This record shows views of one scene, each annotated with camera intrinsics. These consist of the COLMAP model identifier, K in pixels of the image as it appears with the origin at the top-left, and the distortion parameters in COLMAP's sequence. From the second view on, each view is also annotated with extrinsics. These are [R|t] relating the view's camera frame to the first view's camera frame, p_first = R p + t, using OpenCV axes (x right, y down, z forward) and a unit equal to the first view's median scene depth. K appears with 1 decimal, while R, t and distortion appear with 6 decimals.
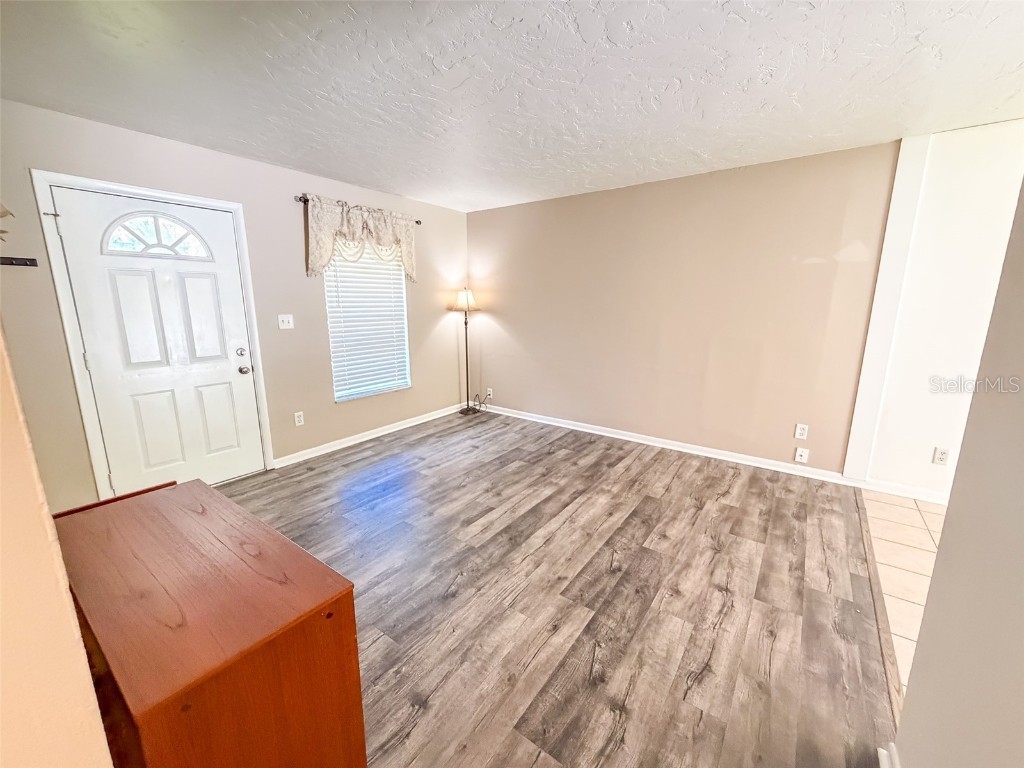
lens RADIAL K [[410.5, 0, 511.5], [0, 410.5, 383.1], [0, 0, 1]] dist [0.001591, -0.000092]
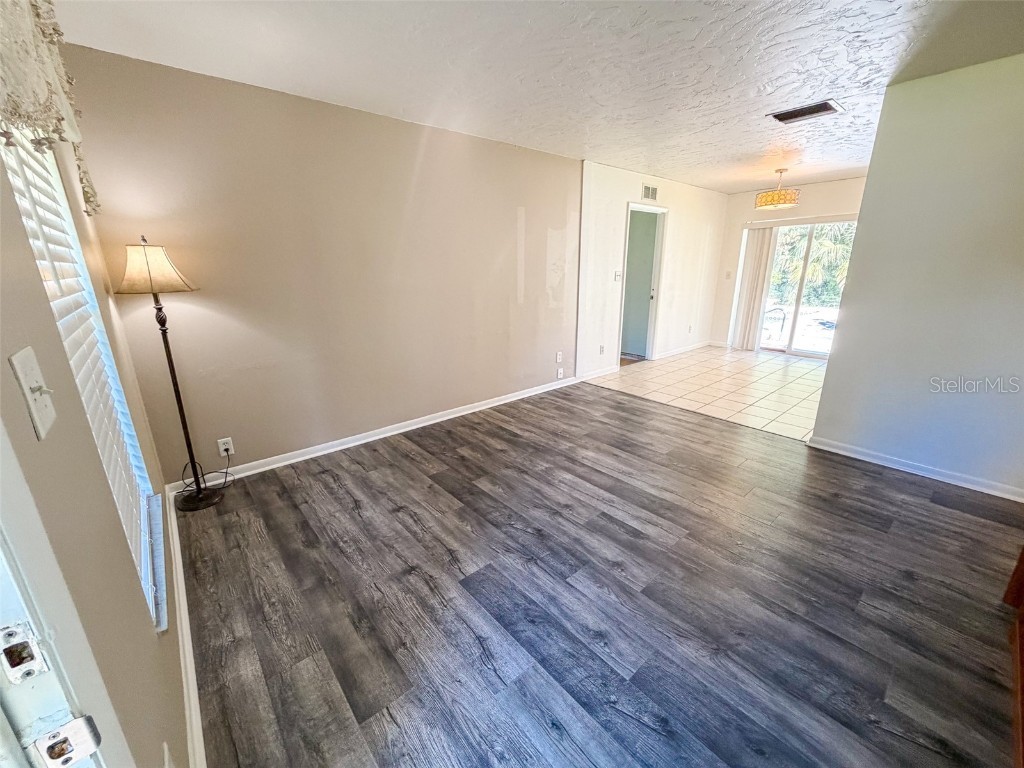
lens RADIAL K [[410.5, 0, 510.1], [0, 410.5, 382.5], [0, 0, 1]] dist [0.001591, -0.000092]
pose [[0.228771, -0.272522, 0.934556, -0.730895], [0.202536, 0.952333, 0.228126, -0.167041], [-0.952178, 0.137093, 0.273062, 0.827172]]
